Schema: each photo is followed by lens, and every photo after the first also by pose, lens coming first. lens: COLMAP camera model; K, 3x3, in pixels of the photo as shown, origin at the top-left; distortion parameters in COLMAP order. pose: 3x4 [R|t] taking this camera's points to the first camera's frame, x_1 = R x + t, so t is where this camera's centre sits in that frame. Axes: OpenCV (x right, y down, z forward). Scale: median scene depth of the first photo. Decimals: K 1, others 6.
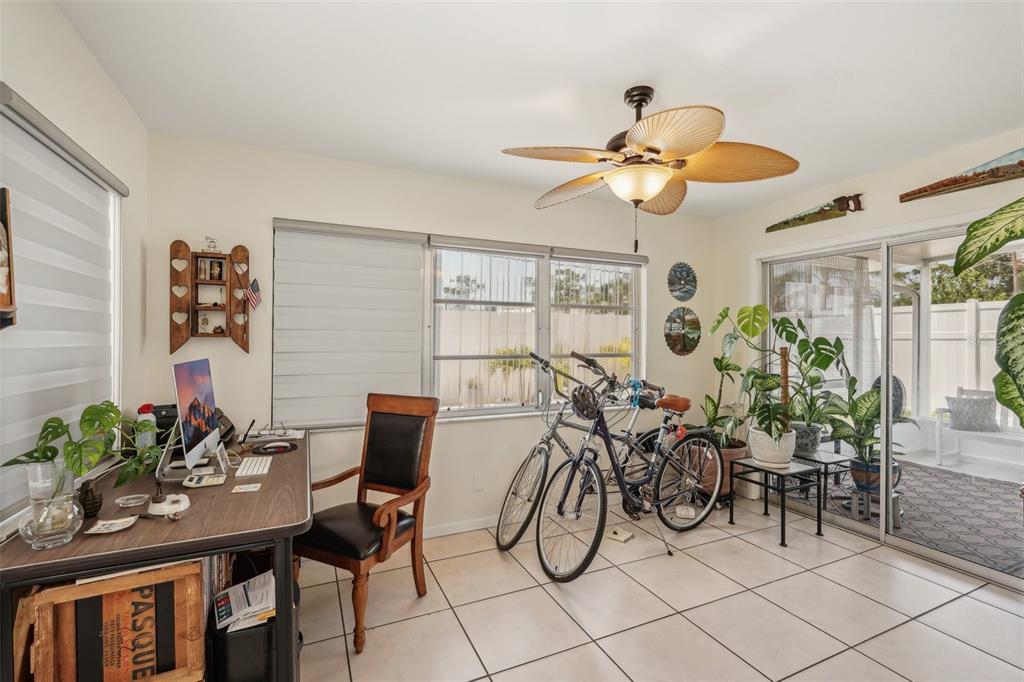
lens RADIAL K [[463.6, 0, 514.5], [0, 463.6, 332.6], [0, 0, 1]] dist [-0.017996, 0.007273]
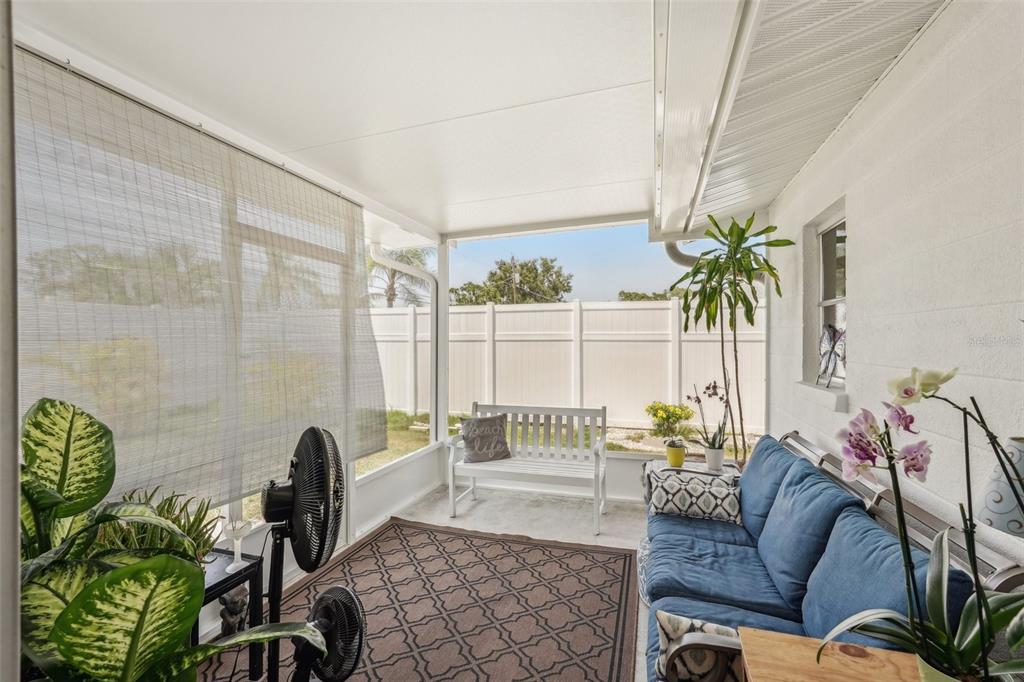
lens RADIAL K [[463.6, 0, 514.5], [0, 463.6, 332.6], [0, 0, 1]] dist [-0.017996, 0.007273]
pose [[0.677266, 0.002588, 0.735733, 0.432432], [0.003965, 0.999966, -0.007167, 0.005460], [-0.735727, 0.007771, 0.677233, 0.411258]]
